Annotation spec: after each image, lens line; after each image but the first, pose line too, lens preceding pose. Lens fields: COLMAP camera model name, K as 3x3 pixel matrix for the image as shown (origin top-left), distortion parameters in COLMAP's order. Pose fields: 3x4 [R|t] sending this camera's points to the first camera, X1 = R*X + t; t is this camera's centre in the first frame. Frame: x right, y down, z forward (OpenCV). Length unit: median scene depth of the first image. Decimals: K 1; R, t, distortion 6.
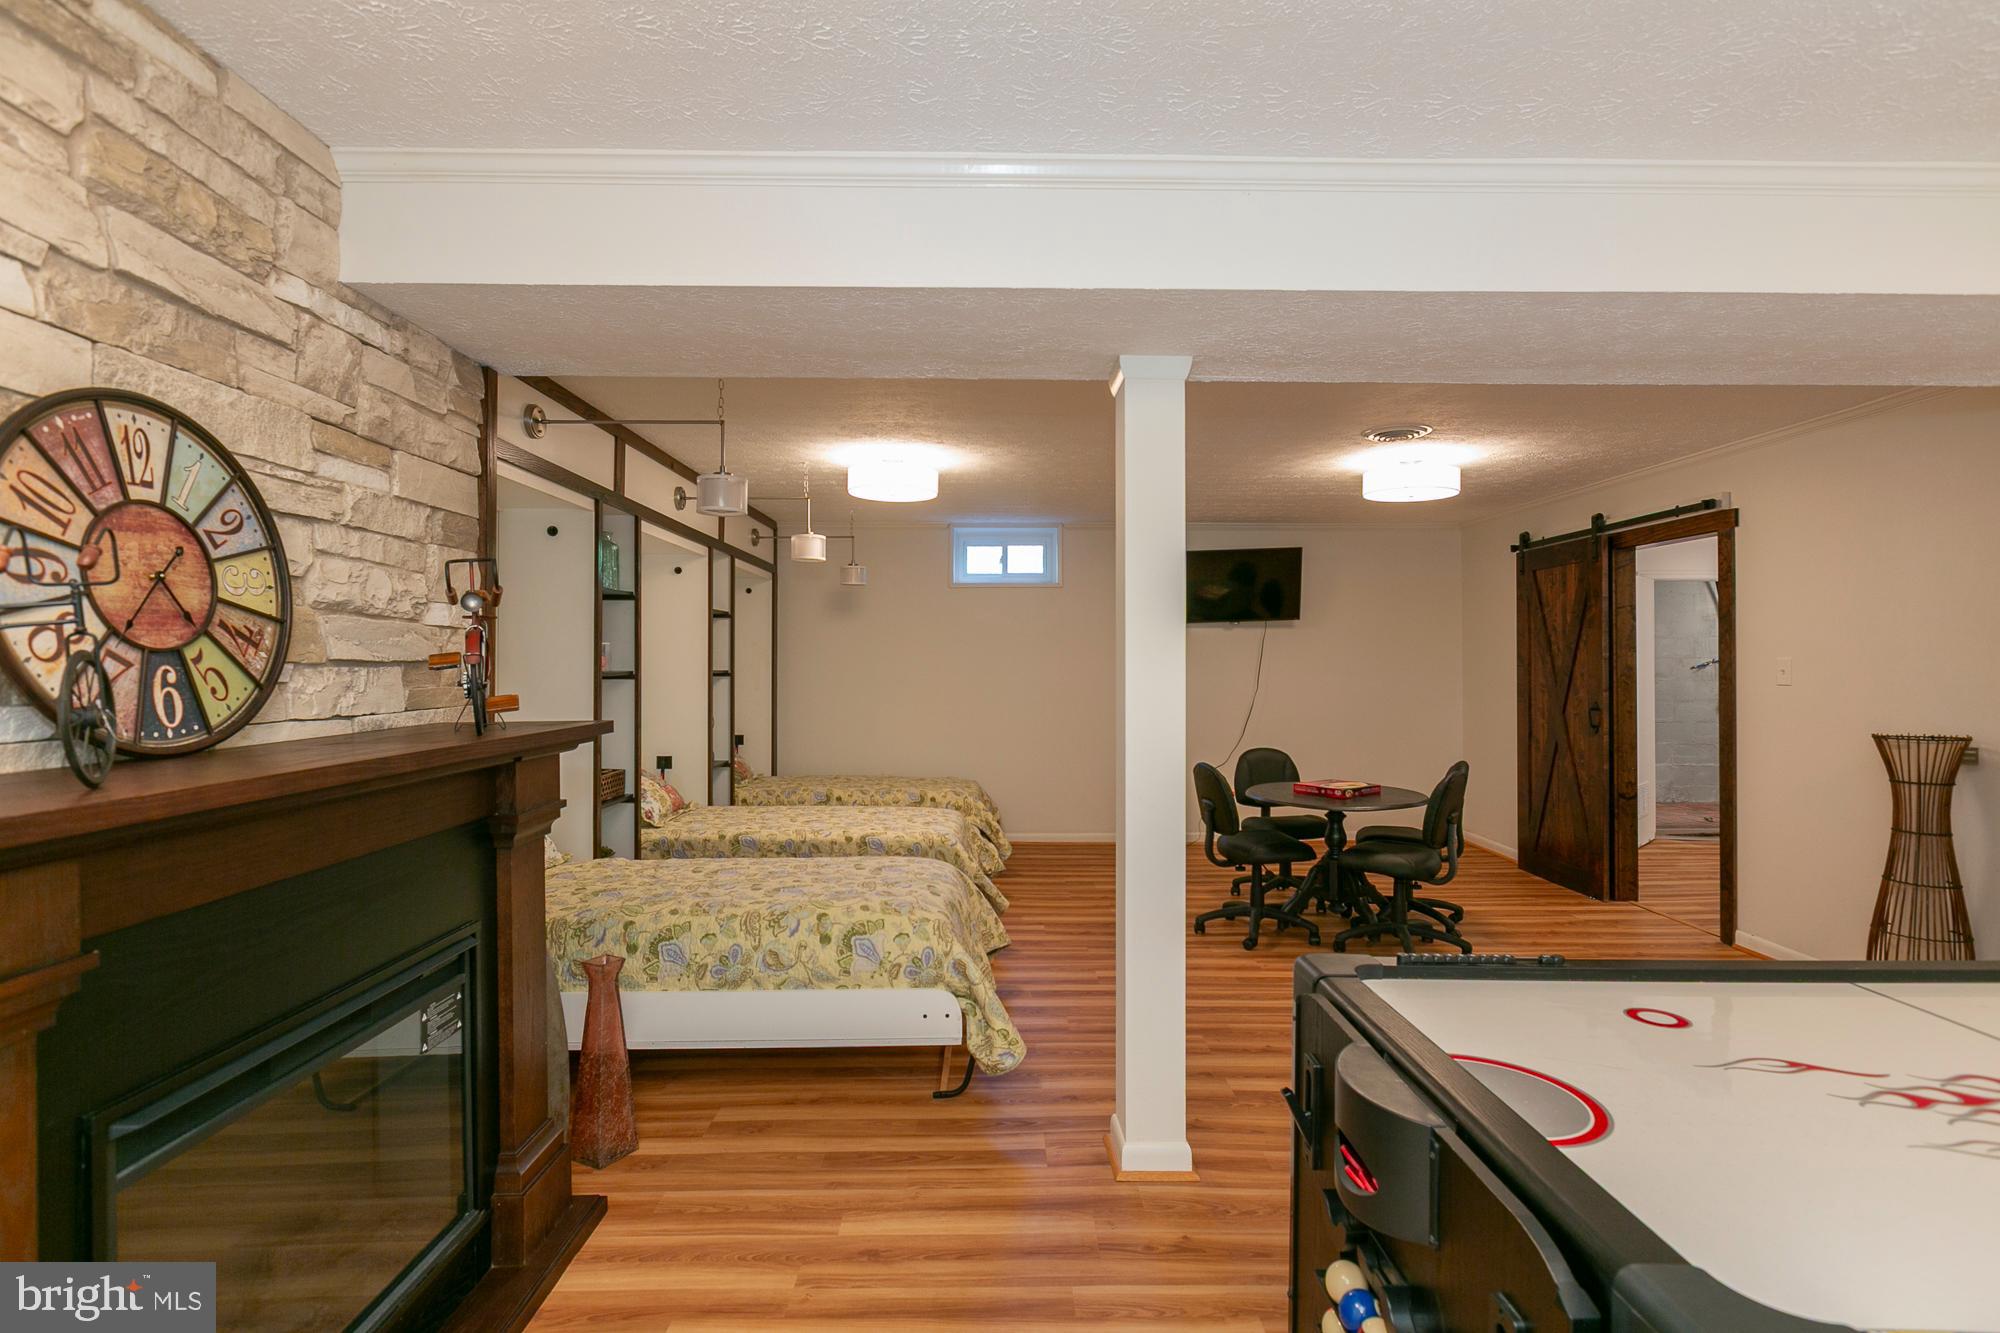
lens RADIAL K [[955.5, 0, 996.8], [0, 955.5, 658.6], [0, 0, 1]] dist [-0.001743, -0.000390]
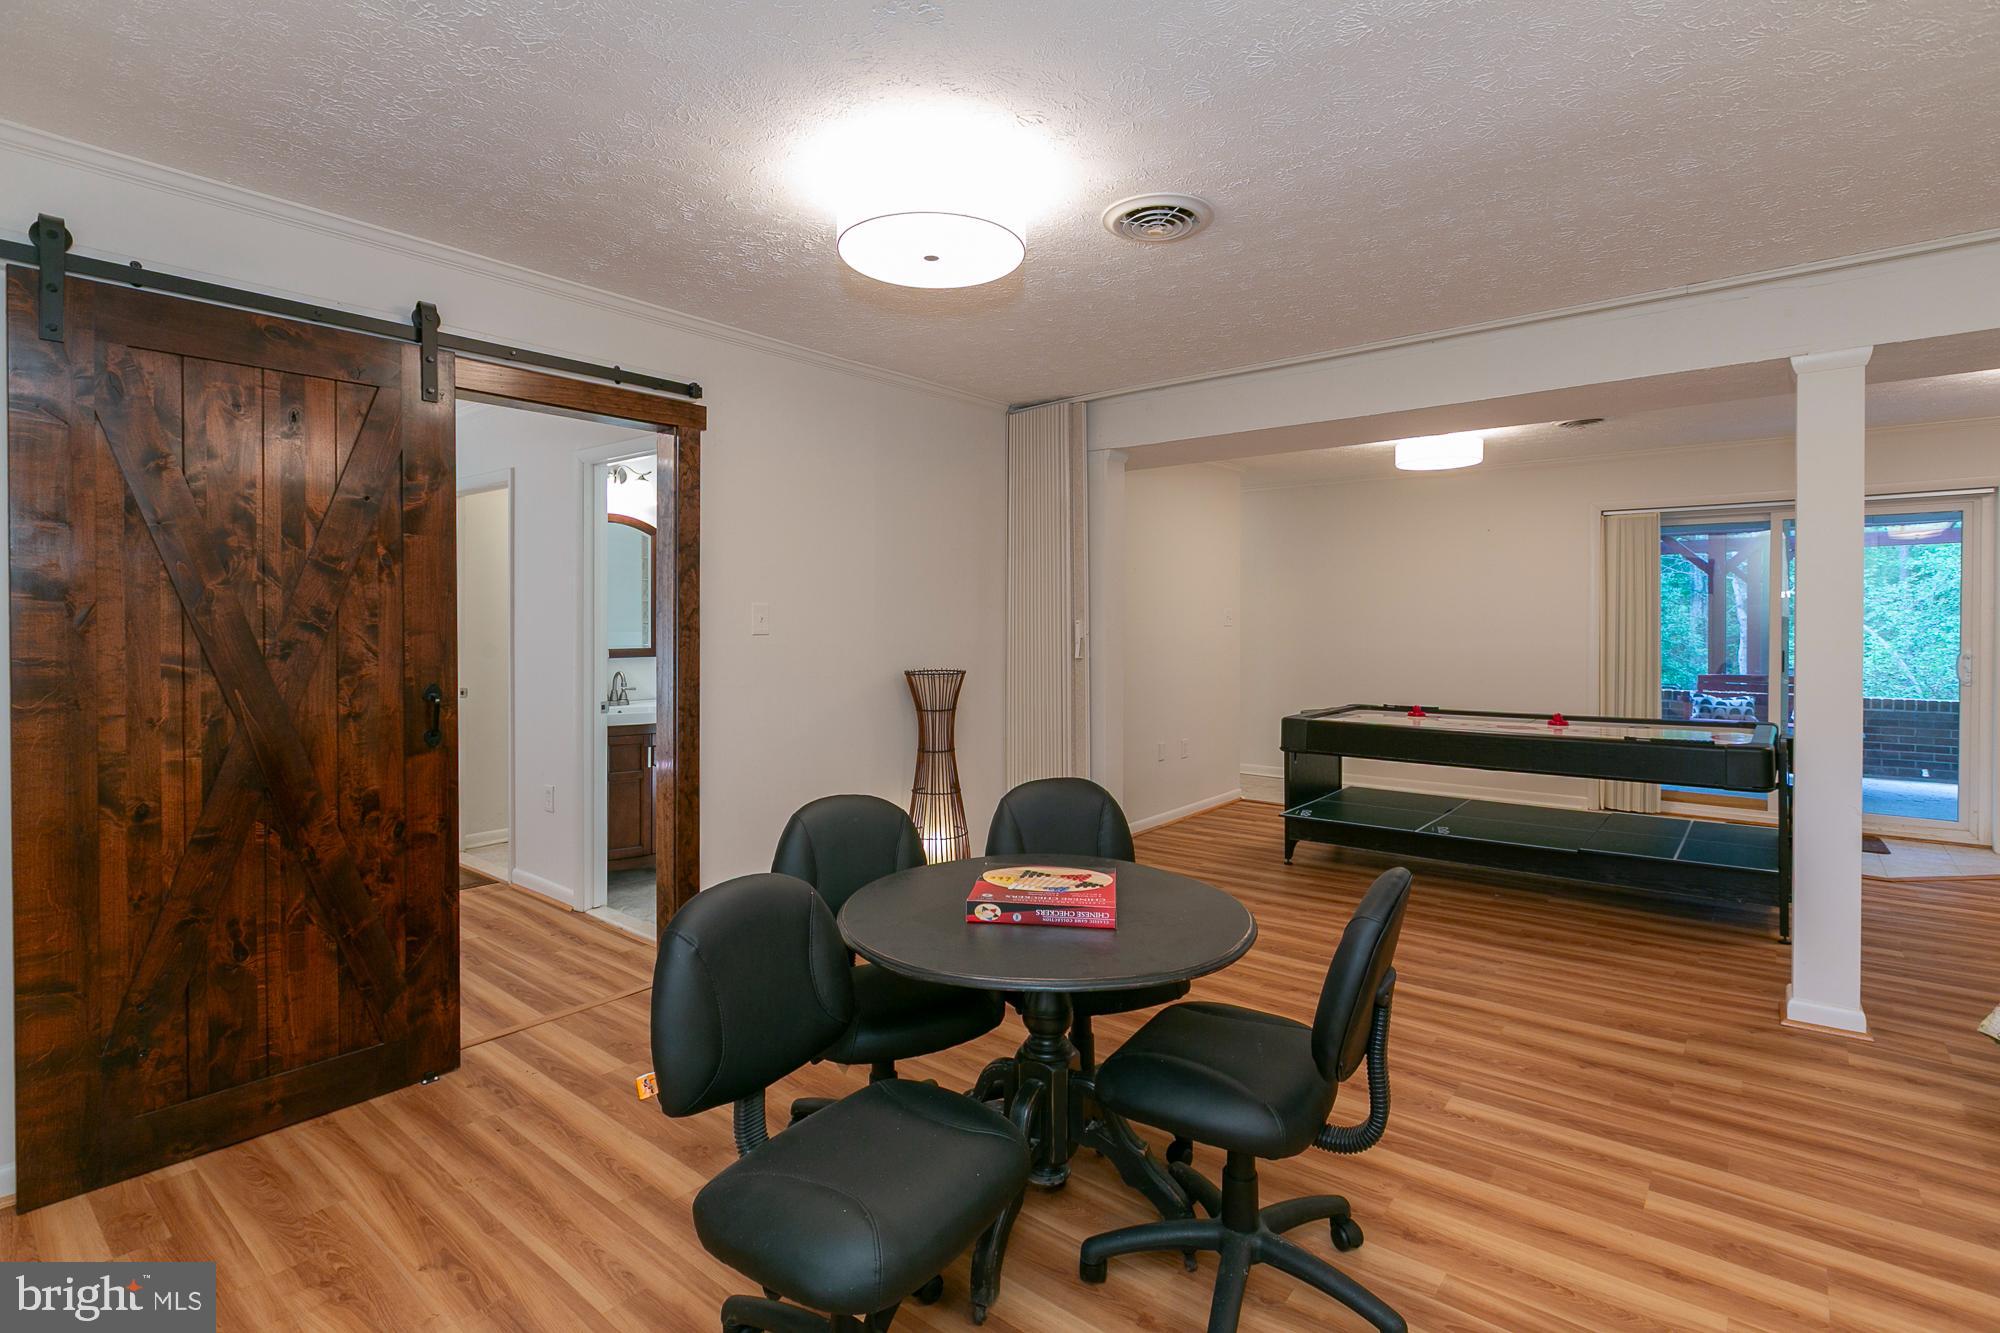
lens RADIAL K [[941.9, 0, 1007.1], [0, 941.9, 628.8], [0, 0, 1]] dist [-0.003208, -0.000785]
pose [[-0.762063, -0.005025, 0.647483, 0.222040], [-0.004028, 0.999987, 0.003020, 0.039135], [-0.647490, -0.000307, -0.762074, 3.139135]]
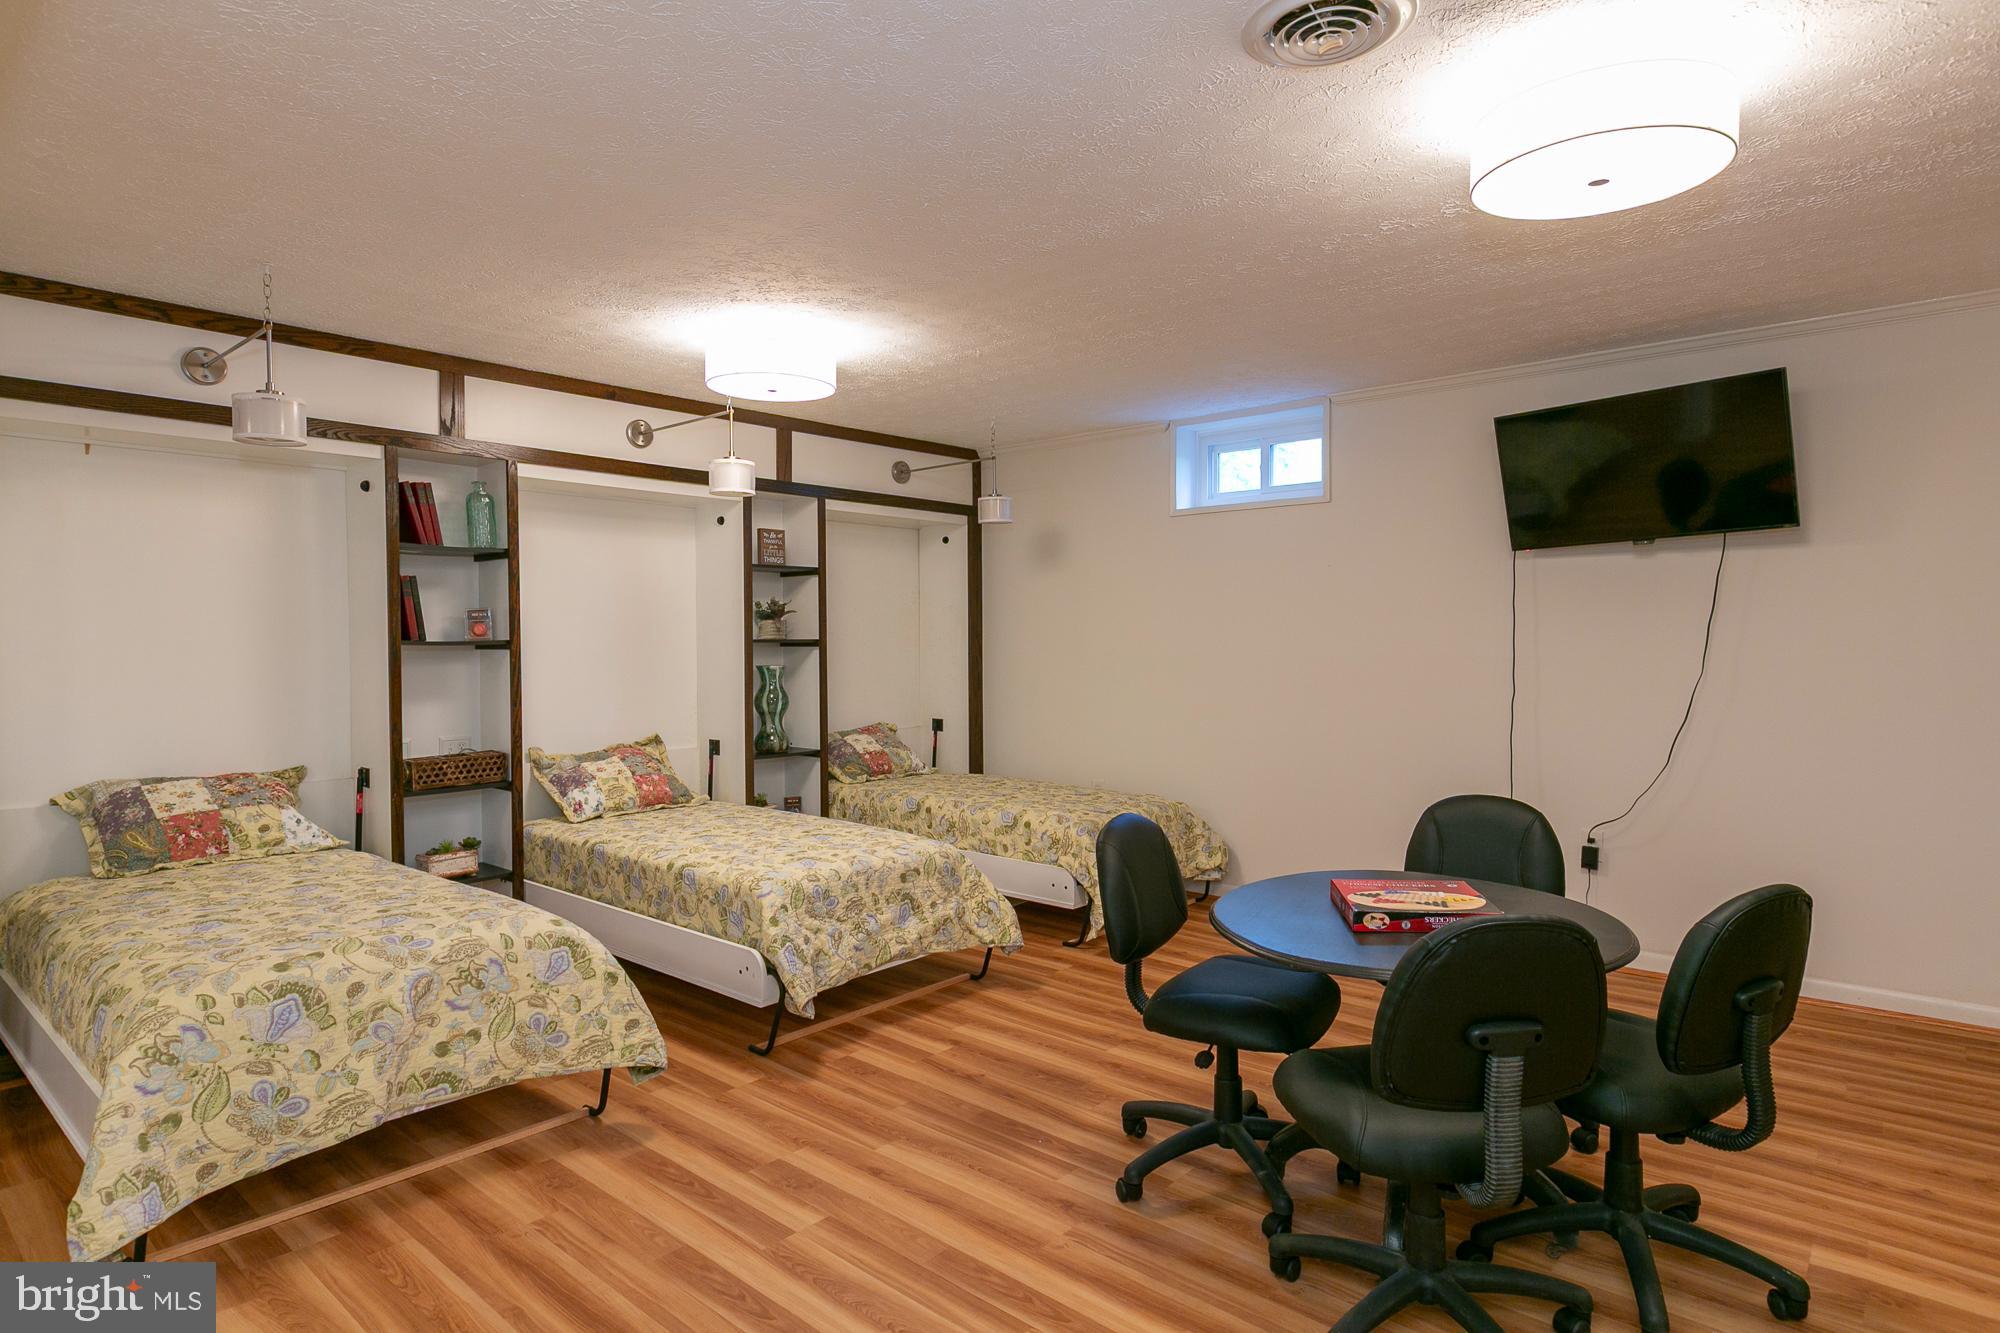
lens RADIAL K [[1069.3, 0, 1022.6], [0, 1069.3, 661.2], [0, 0, 1]] dist [0.005071, -0.001818]
pose [[0.747882, 0.007869, -0.663786, 1.279172], [0.011646, 0.999620, 0.024972, 0.027248], [0.663730, -0.026407, 0.747506, 1.213694]]
